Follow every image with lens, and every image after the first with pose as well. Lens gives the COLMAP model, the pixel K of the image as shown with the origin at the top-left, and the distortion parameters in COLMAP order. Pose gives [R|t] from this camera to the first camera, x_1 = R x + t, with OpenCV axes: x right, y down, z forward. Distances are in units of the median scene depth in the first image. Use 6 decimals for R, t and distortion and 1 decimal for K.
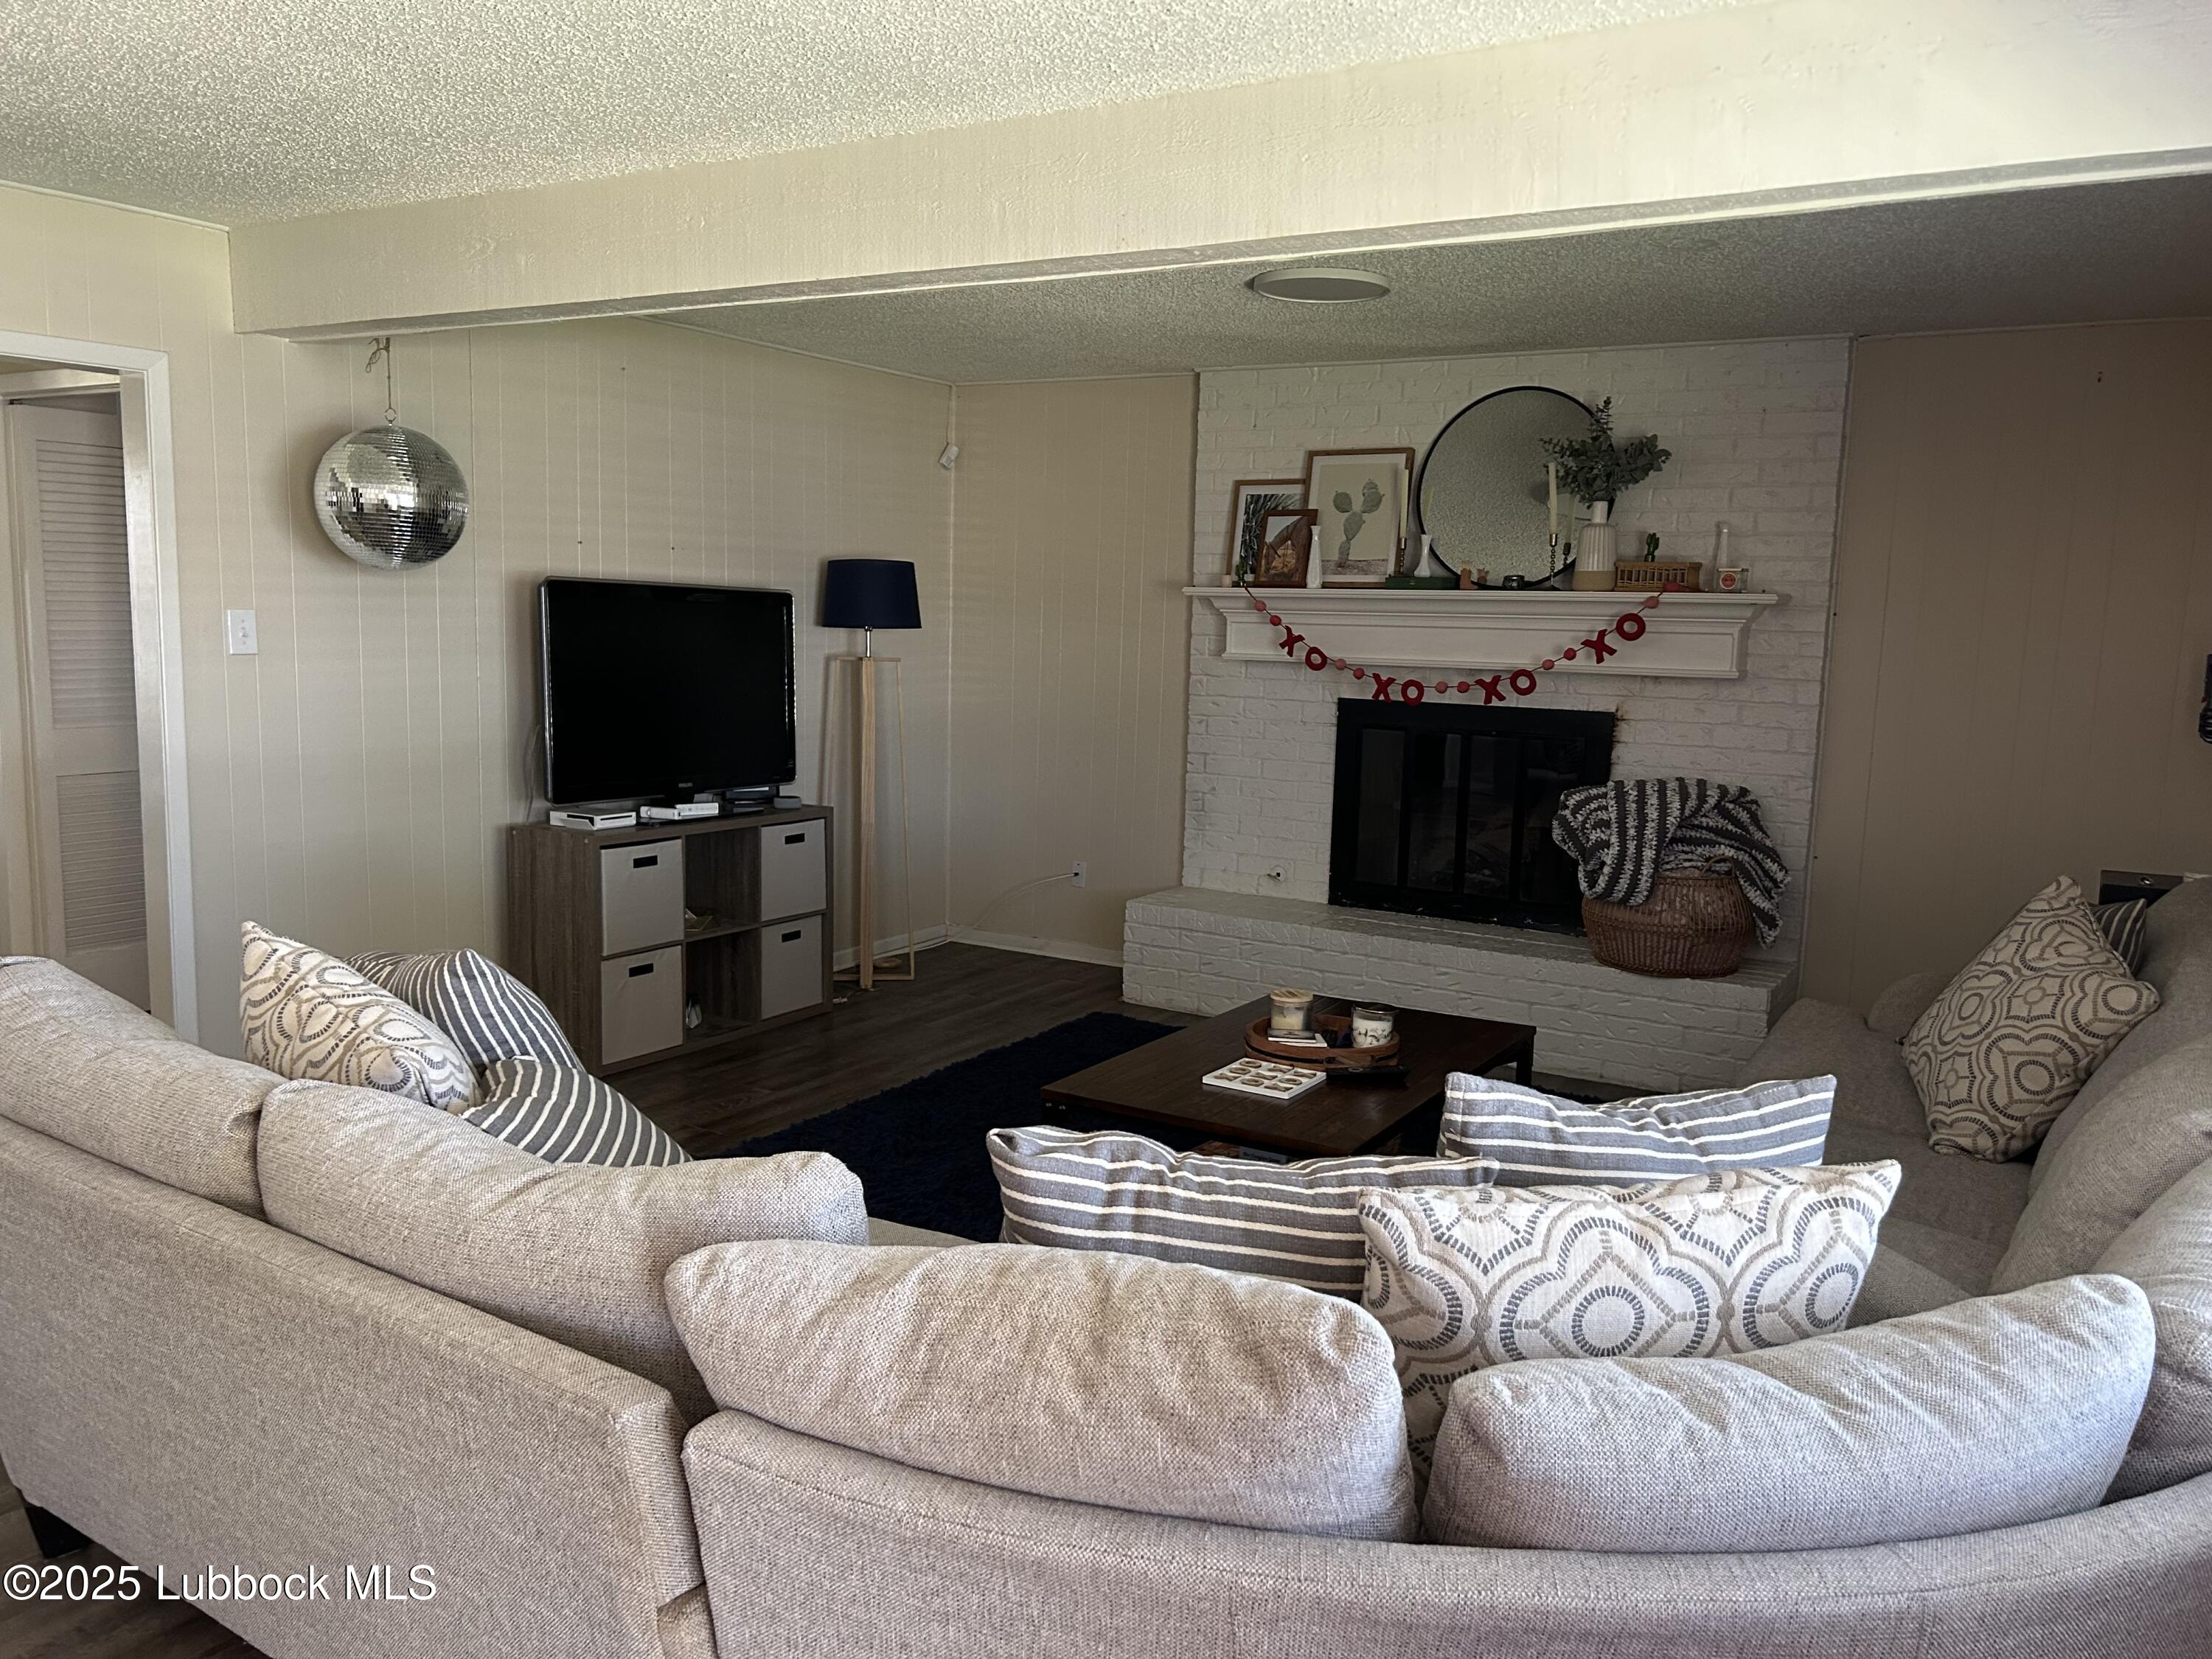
lens RADIAL K [[1663.2, 0, 1112.3], [0, 1663.2, 850.5], [0, 0, 1]] dist [0.042492, -0.044459]
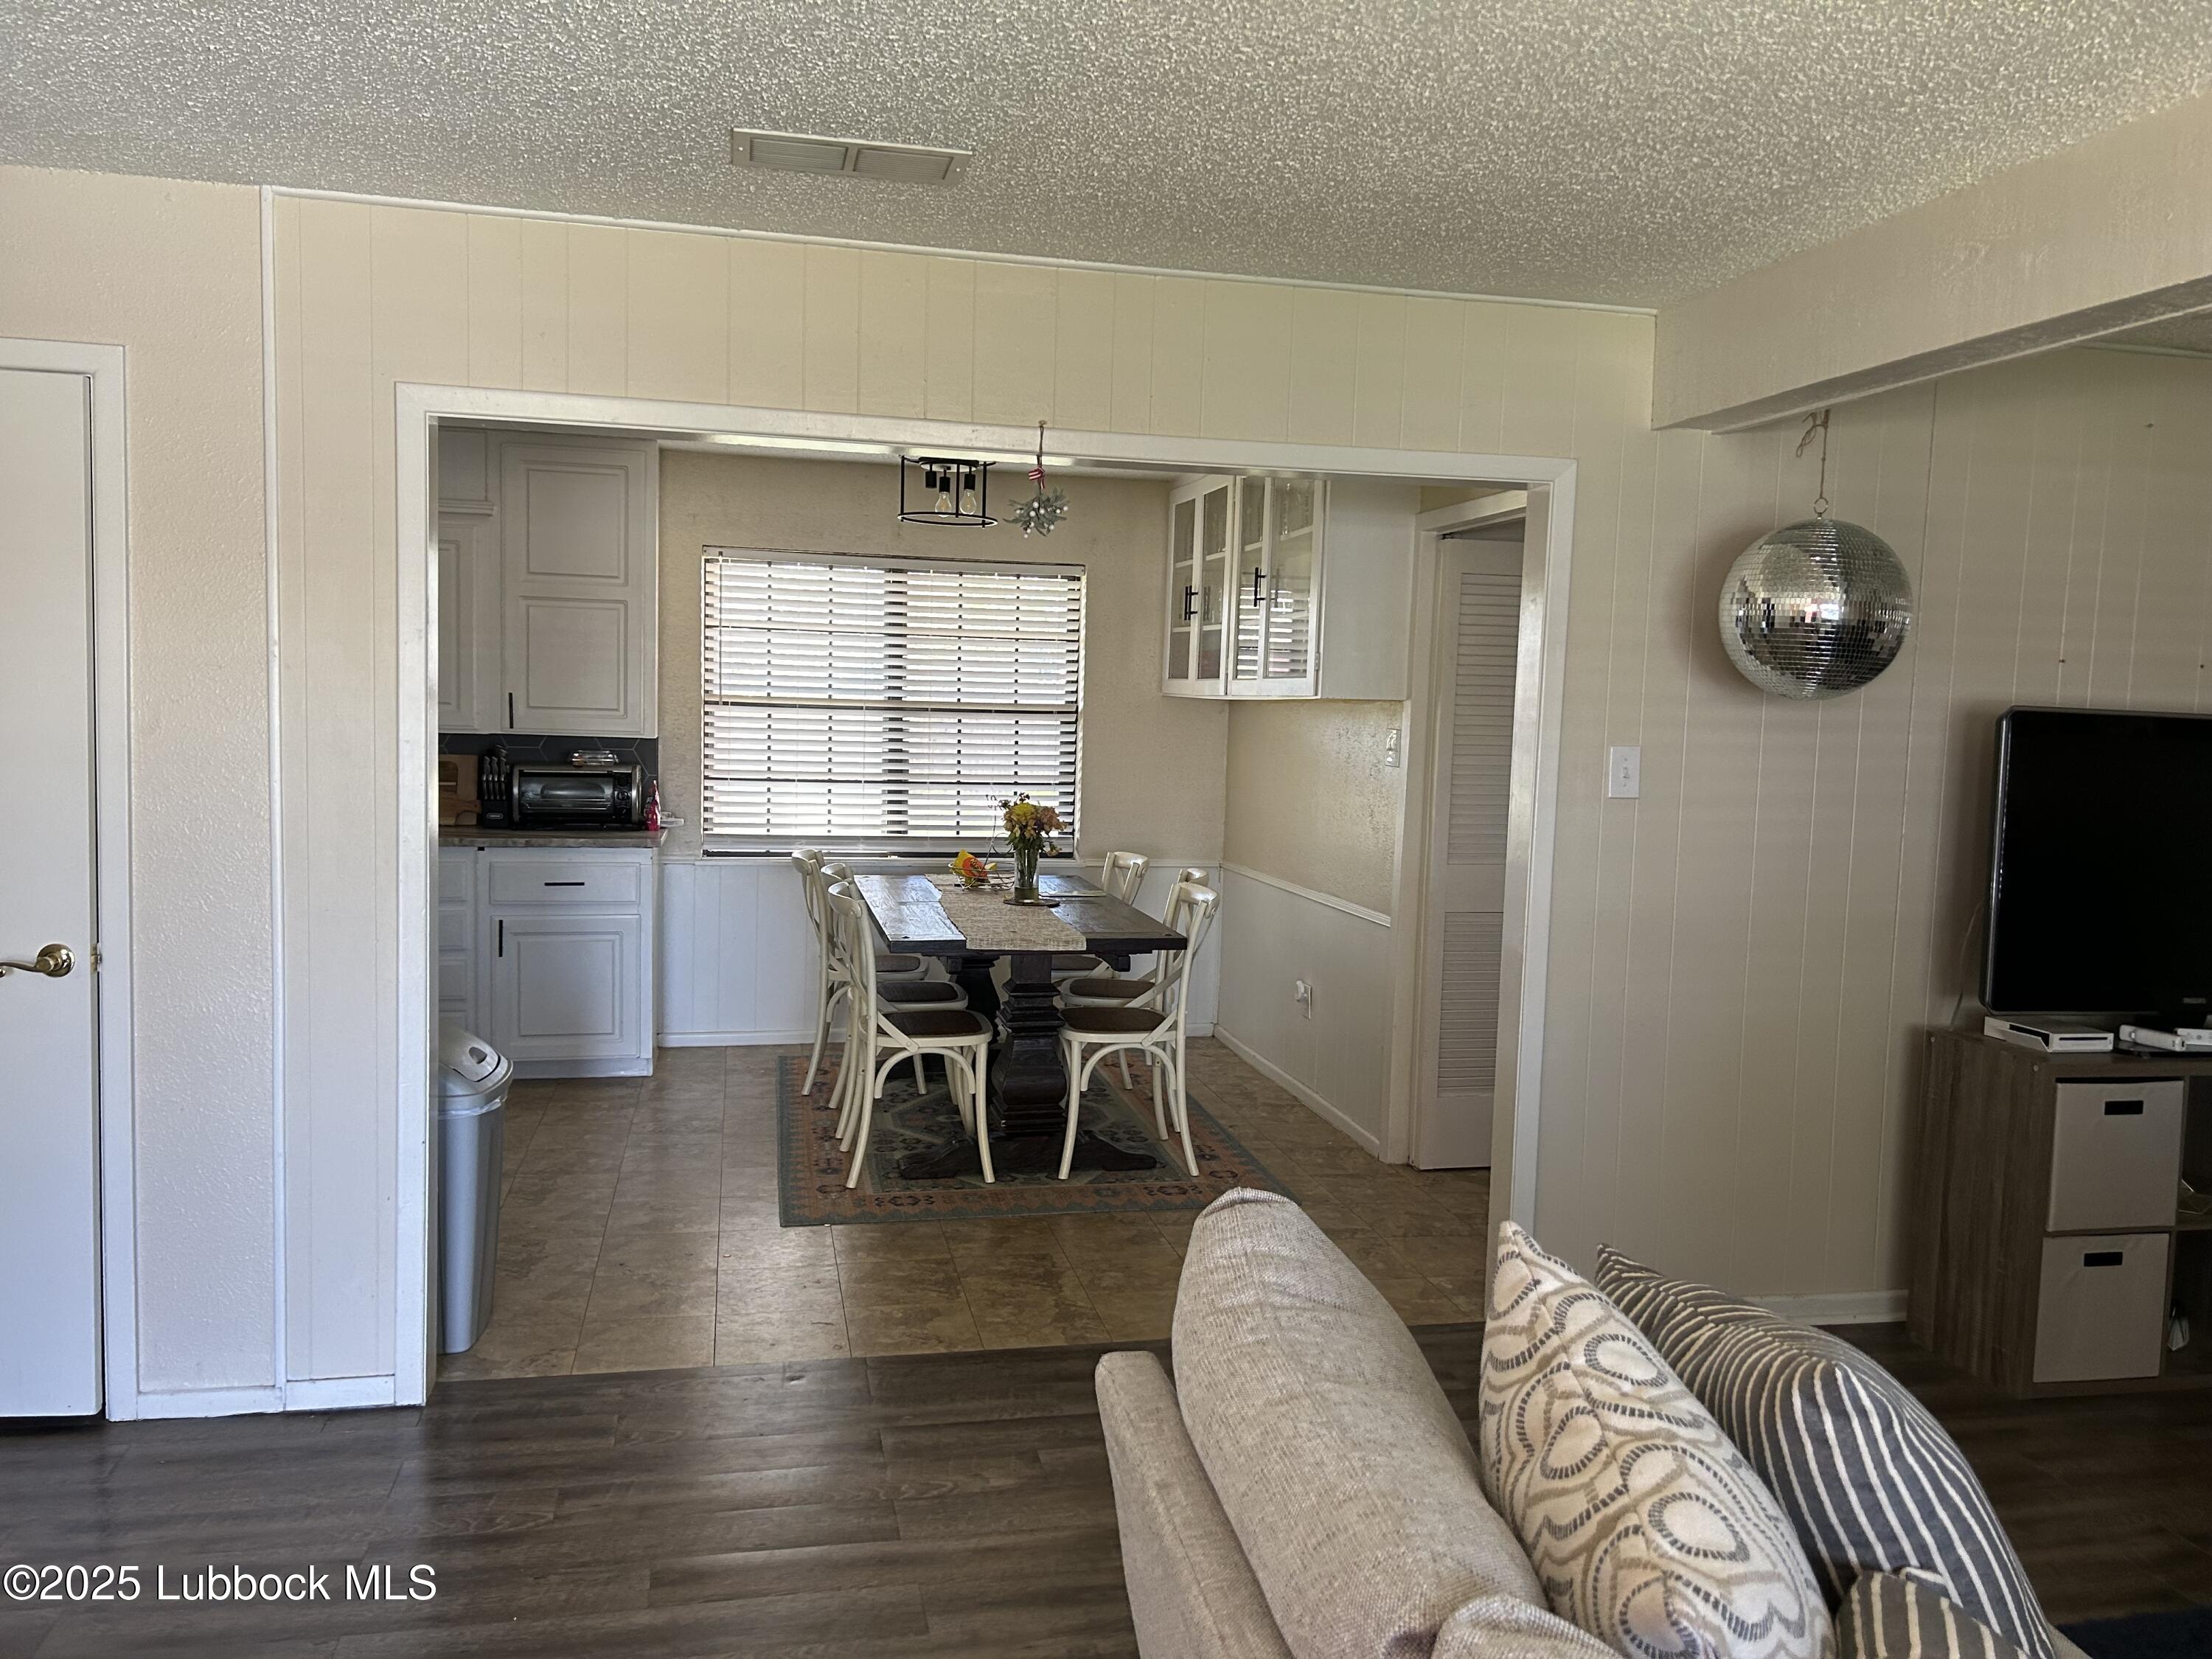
lens RADIAL K [[1663.2, 0, 1112.8], [0, 1663.2, 828.4], [0, 0, 1]] dist [0.042492, -0.044459]
pose [[0.694839, 0.049005, -0.717493, -0.075173], [-0.113623, 0.992626, -0.042239, -0.031728], [0.710132, 0.110873, 0.695283, 0.196097]]
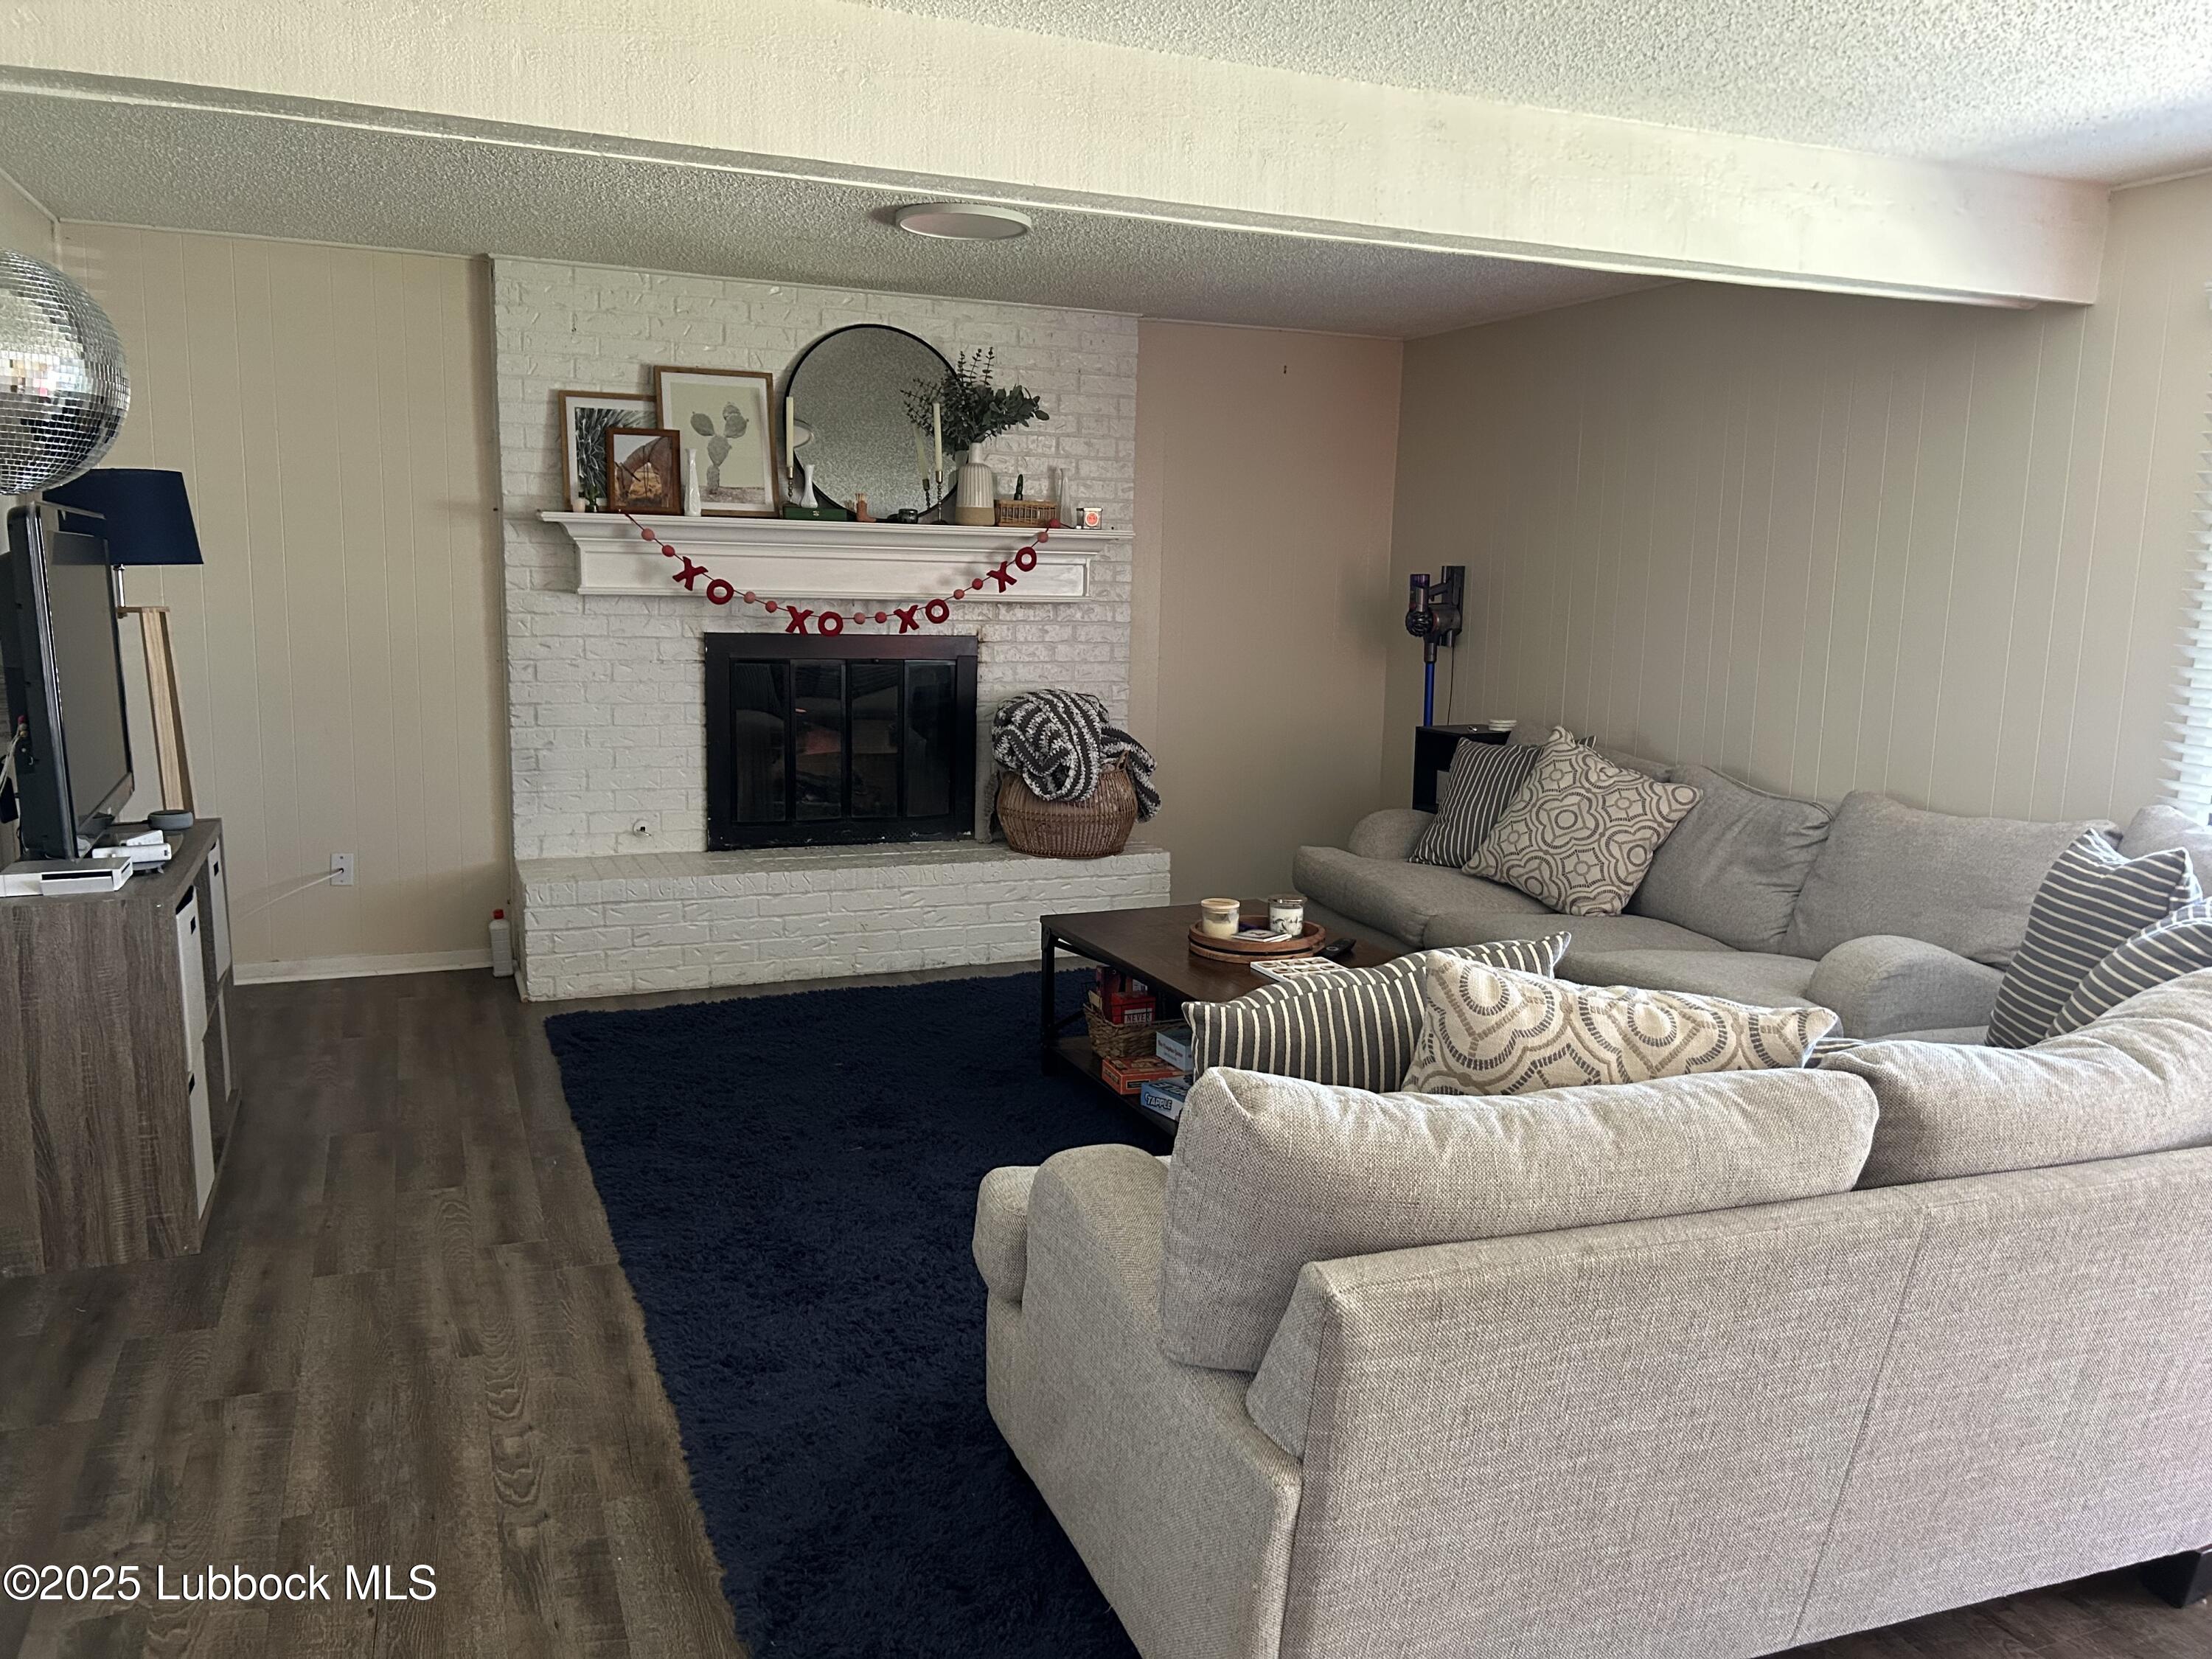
lens RADIAL K [[1663.2, 0, 1107.3], [0, 1663.2, 874.8], [0, 0, 1]] dist [0.042492, -0.044459]
pose [[0.574087, -0.162743, 0.802458, -0.611418], [0.107938, 0.986537, 0.122855, -0.056504], [-0.811648, 0.016086, 0.583925, 0.307319]]
